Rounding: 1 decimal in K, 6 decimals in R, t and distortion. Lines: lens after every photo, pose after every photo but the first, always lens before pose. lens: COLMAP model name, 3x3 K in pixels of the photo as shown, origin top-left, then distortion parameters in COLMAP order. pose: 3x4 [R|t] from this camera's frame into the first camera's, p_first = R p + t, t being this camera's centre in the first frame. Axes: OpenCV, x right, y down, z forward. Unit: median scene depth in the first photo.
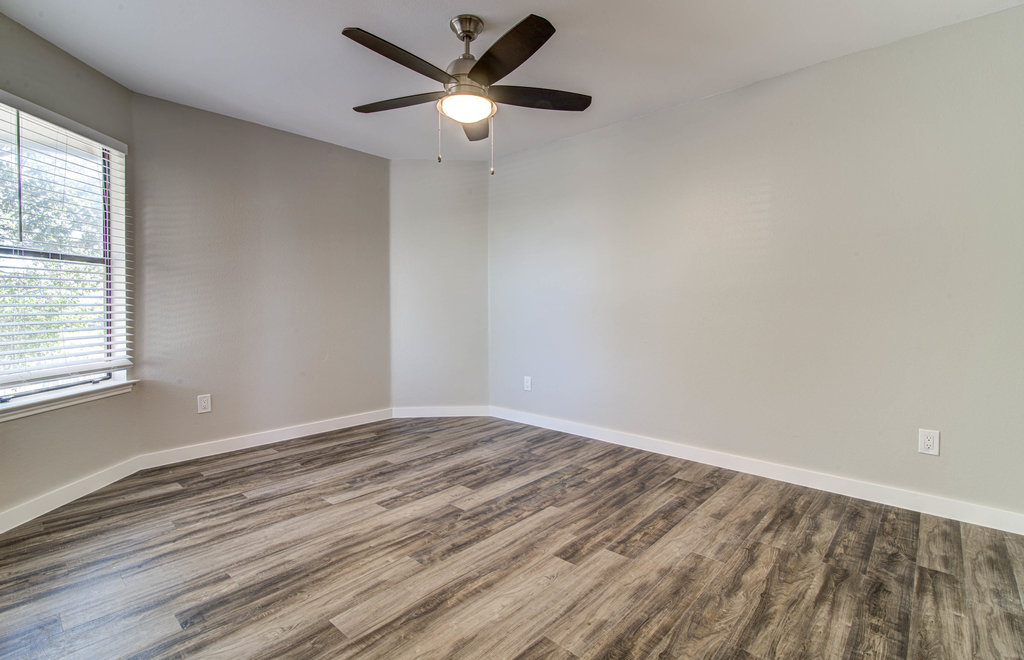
lens RADIAL K [[463.4, 0, 512.0], [0, 463.4, 330.0], [0, 0, 1]] dist [0.000010, 0.000124]
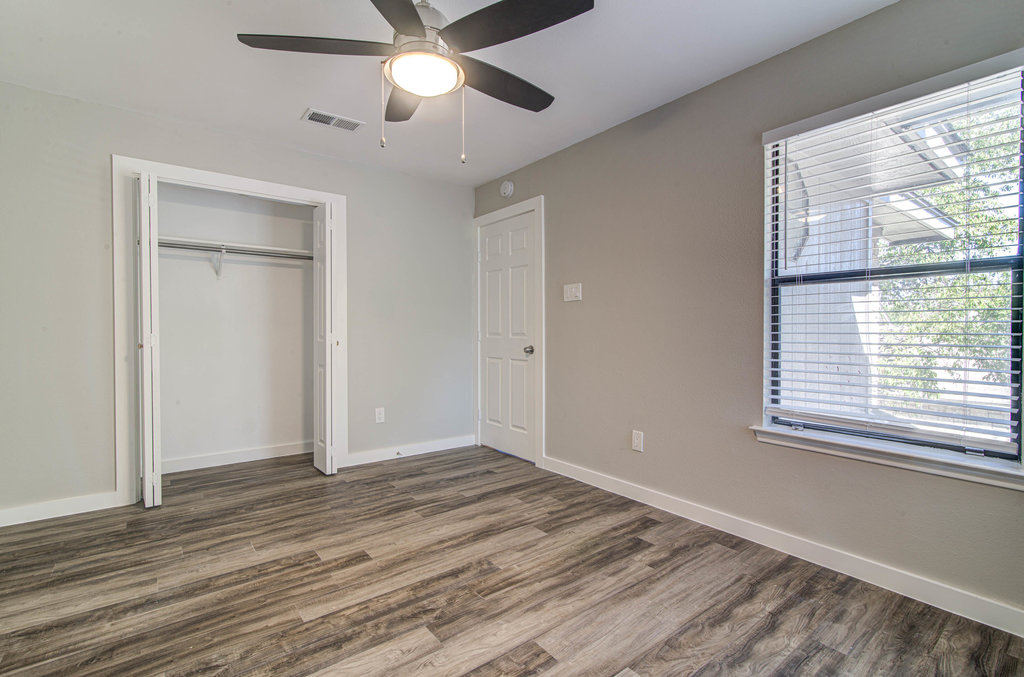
lens RADIAL K [[465.2, 0, 512.0], [0, 465.2, 338.5], [0, 0, 1]] dist [0.004823, -0.000089]
pose [[-0.985946, -0.003194, 0.167033, -0.405491], [0.008552, 0.997541, 0.069558, -0.112238], [-0.166845, 0.070009, -0.983495, 1.912506]]
